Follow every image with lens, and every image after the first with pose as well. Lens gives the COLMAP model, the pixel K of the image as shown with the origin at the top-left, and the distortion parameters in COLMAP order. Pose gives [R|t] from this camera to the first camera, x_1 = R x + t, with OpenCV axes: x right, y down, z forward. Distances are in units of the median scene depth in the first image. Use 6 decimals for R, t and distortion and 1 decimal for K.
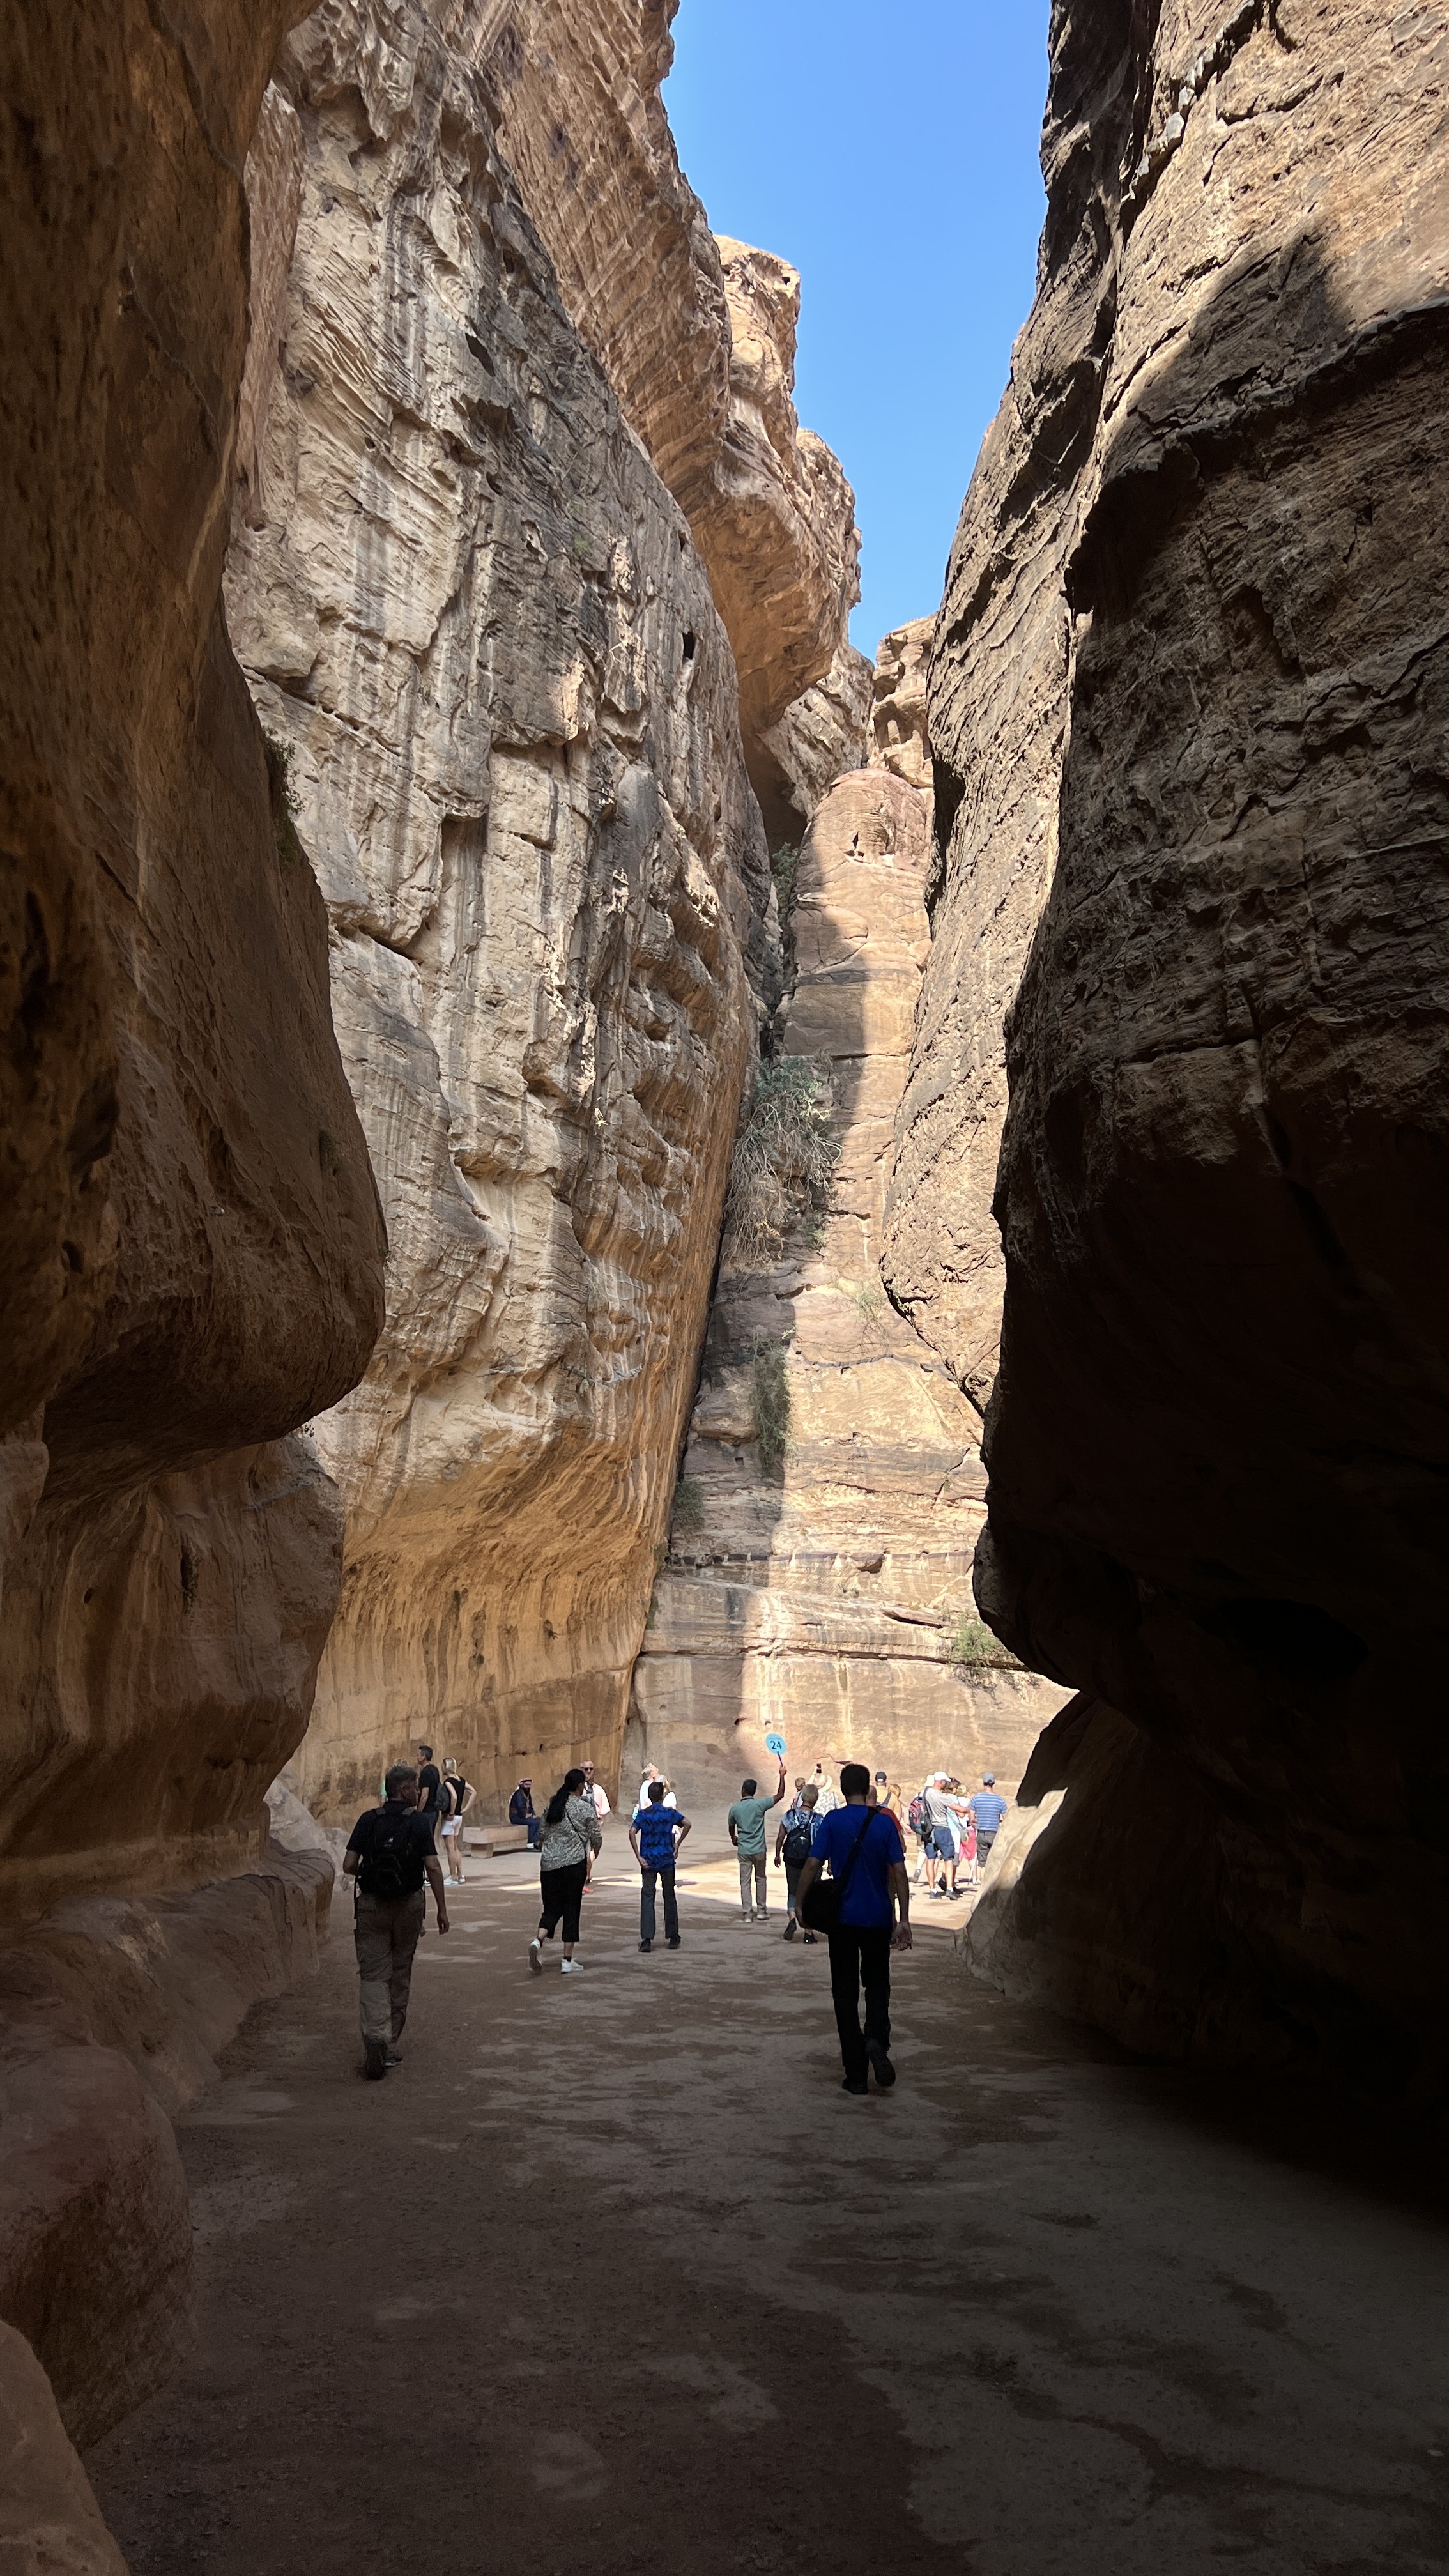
lens RADIAL K [[1924.8, 0, 729.8], [0, 1924.8, 1278.8], [0, 0, 1]] dist [0.038369, -0.031622]
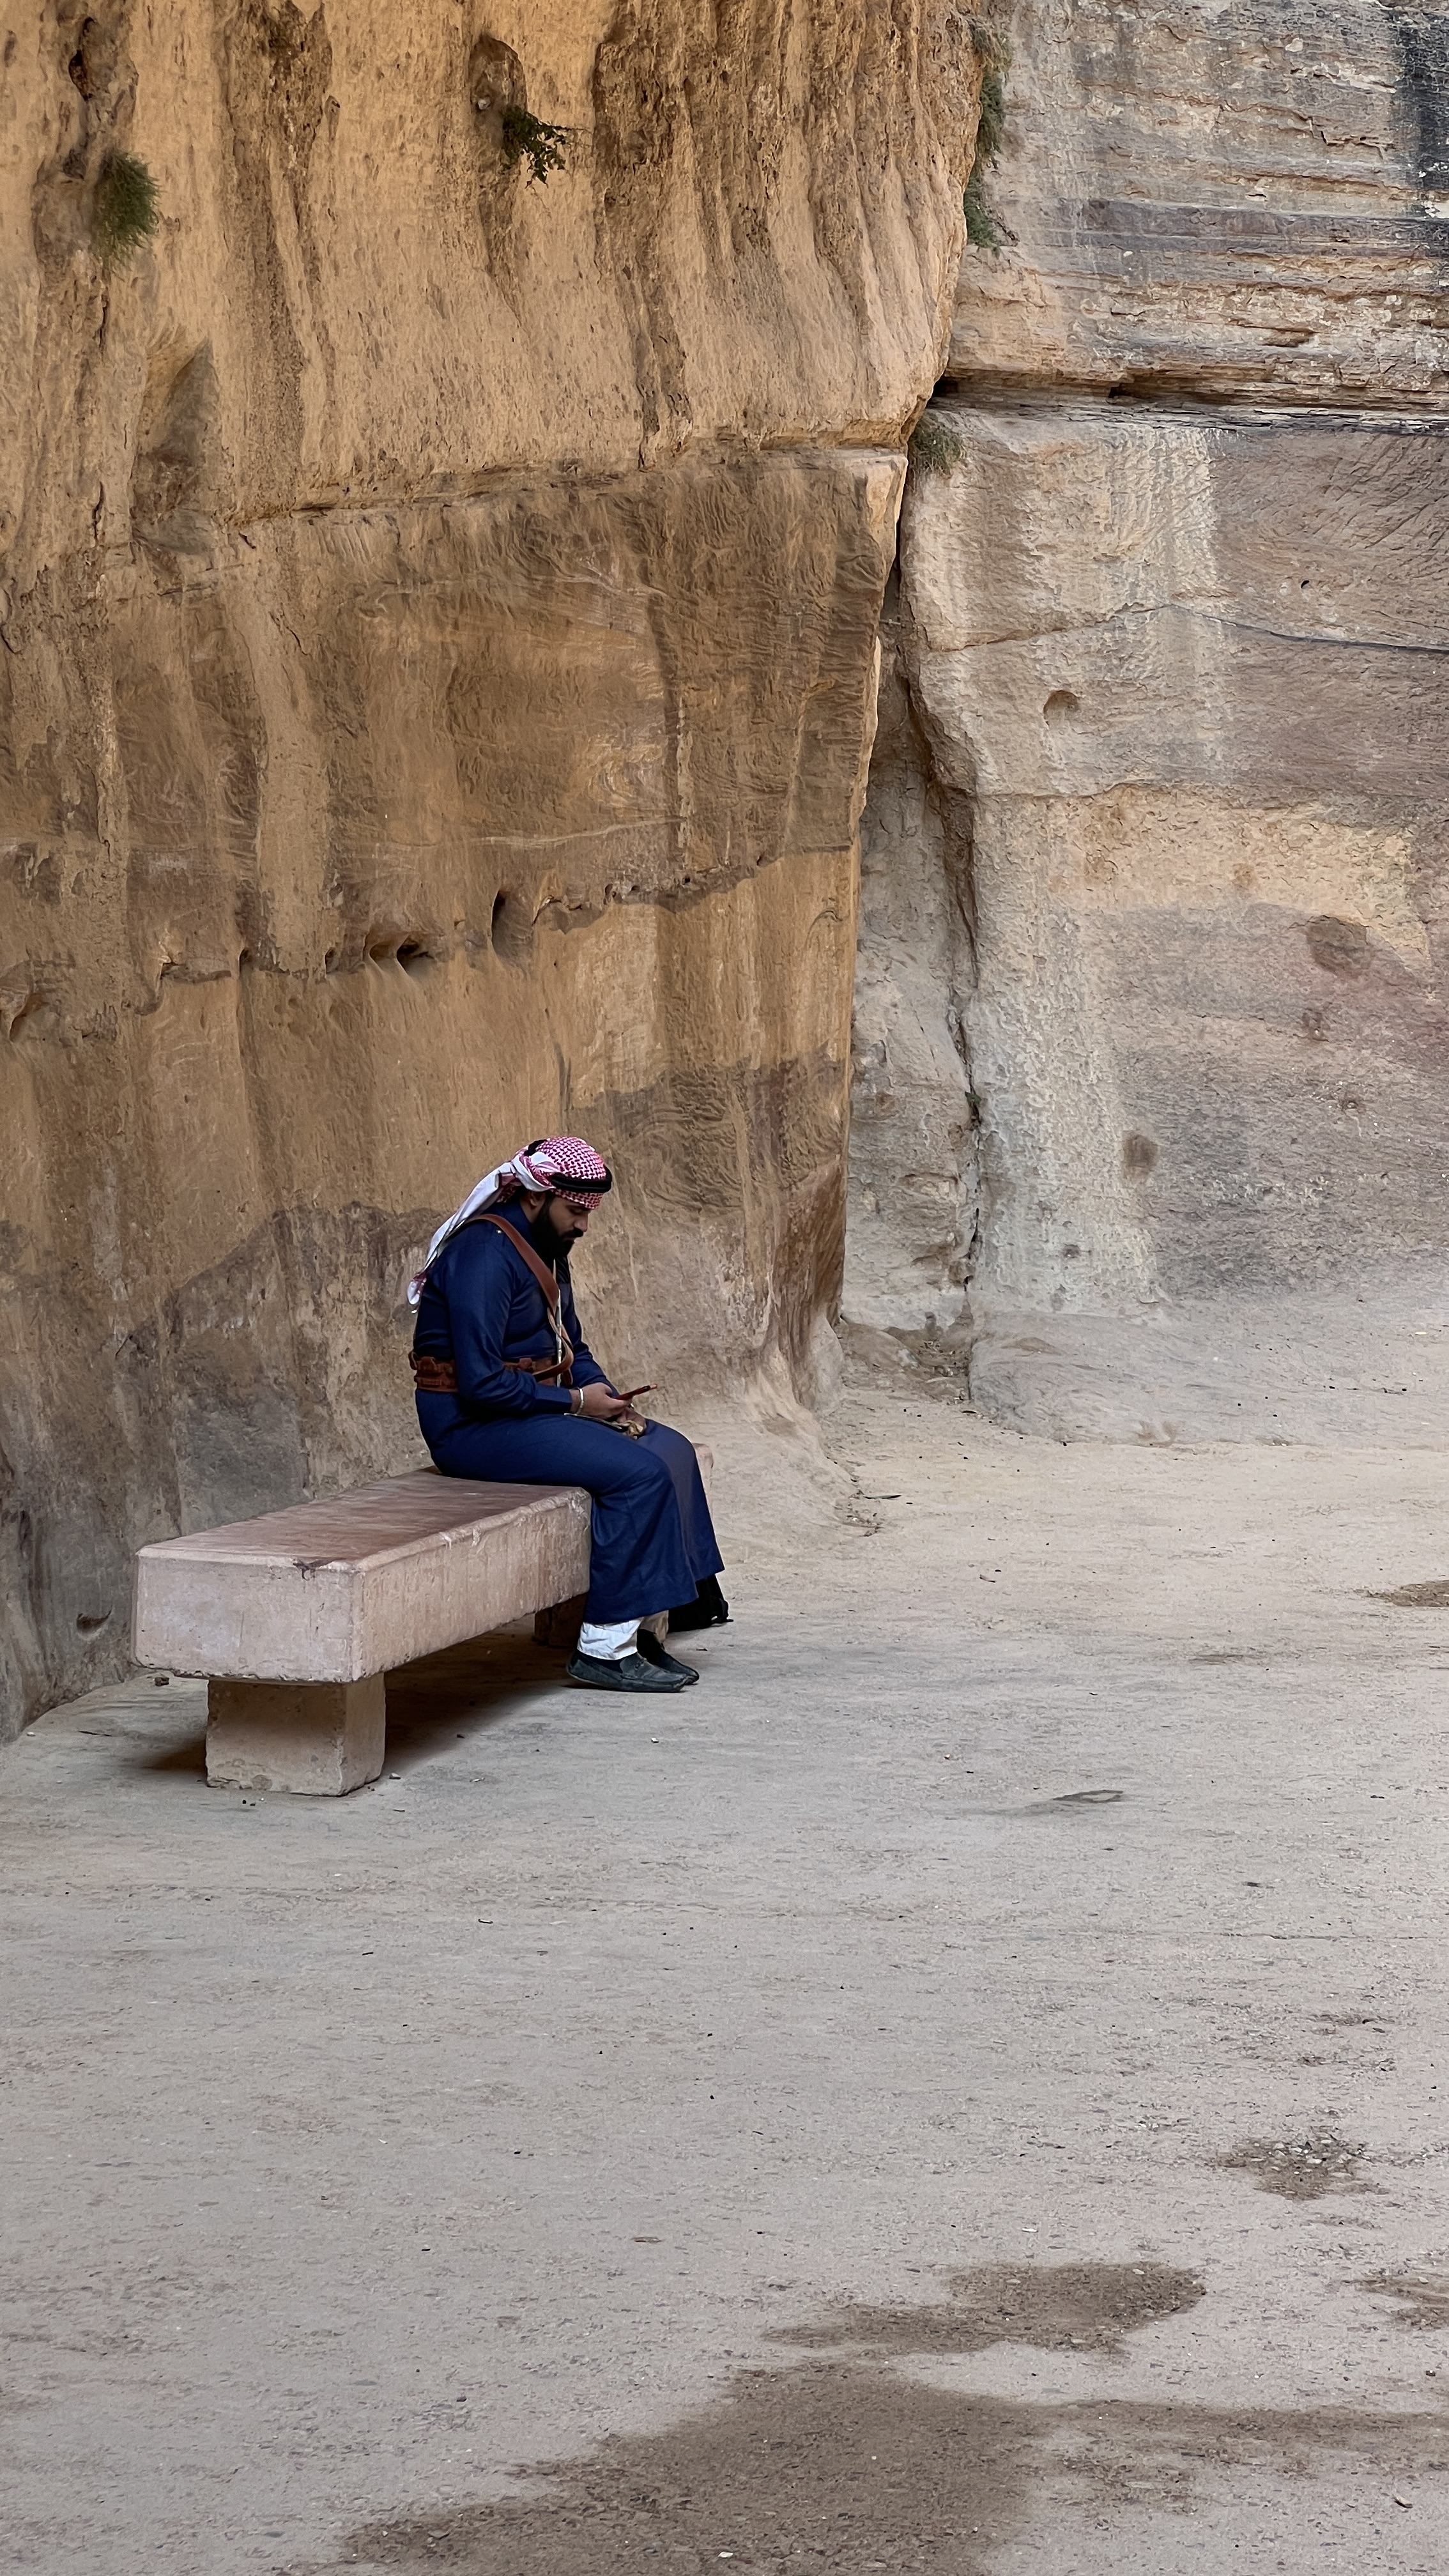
lens RADIAL K [[5718.9, 0, 726.4], [0, 5718.9, 1290.3], [0, 0, 1]] dist [0.045566, 0.000000]
pose [[0.998256, -0.019283, 0.055802, -0.099166], [0.003008, 0.960541, 0.278123, 0.143674], [-0.058964, -0.277470, 0.958923, 0.554599]]
